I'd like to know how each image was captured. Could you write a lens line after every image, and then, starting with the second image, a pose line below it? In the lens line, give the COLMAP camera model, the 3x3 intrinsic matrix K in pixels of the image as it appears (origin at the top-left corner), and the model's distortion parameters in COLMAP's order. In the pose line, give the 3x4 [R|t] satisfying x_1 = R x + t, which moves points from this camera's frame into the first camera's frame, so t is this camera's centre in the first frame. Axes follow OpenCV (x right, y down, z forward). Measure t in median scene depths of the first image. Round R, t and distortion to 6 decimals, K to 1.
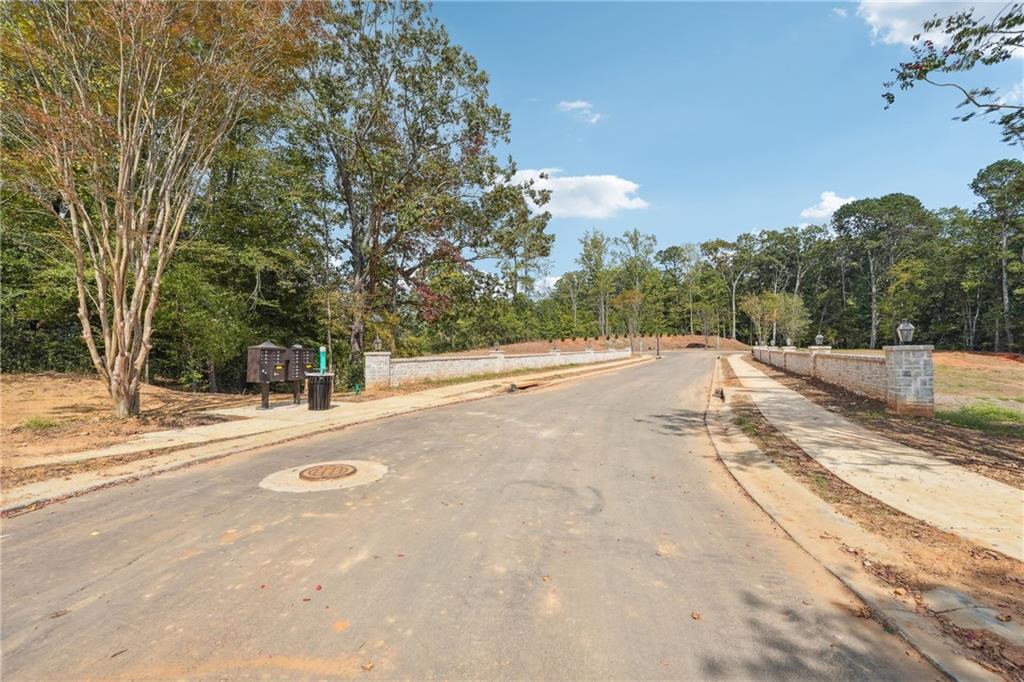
lens RADIAL K [[442.2, 0, 512.3], [0, 442.2, 335.9], [0, 0, 1]] dist [-0.001465, 0.000153]
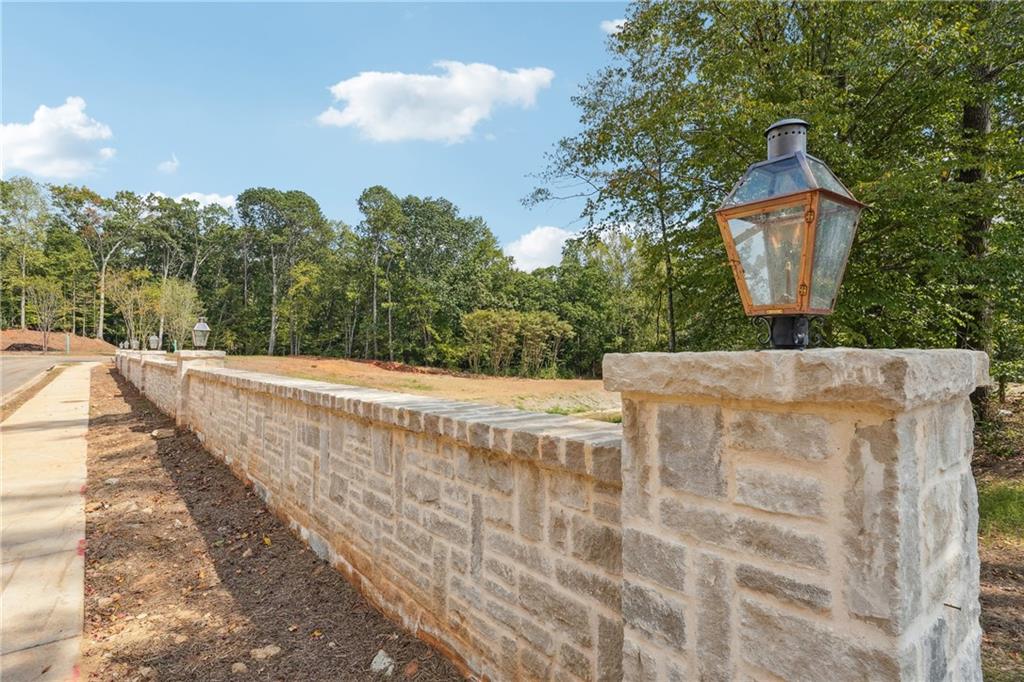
lens RADIAL K [[528.8, 0, 513.1], [0, 528.8, 338.3], [0, 0, 1]] dist [-0.028037, -0.000516]
pose [[0.434460, 0.037808, 0.899897, 0.066355], [-0.036527, 0.999036, -0.024339, 0.002291], [-0.899950, -0.022296, 0.435423, 0.091038]]
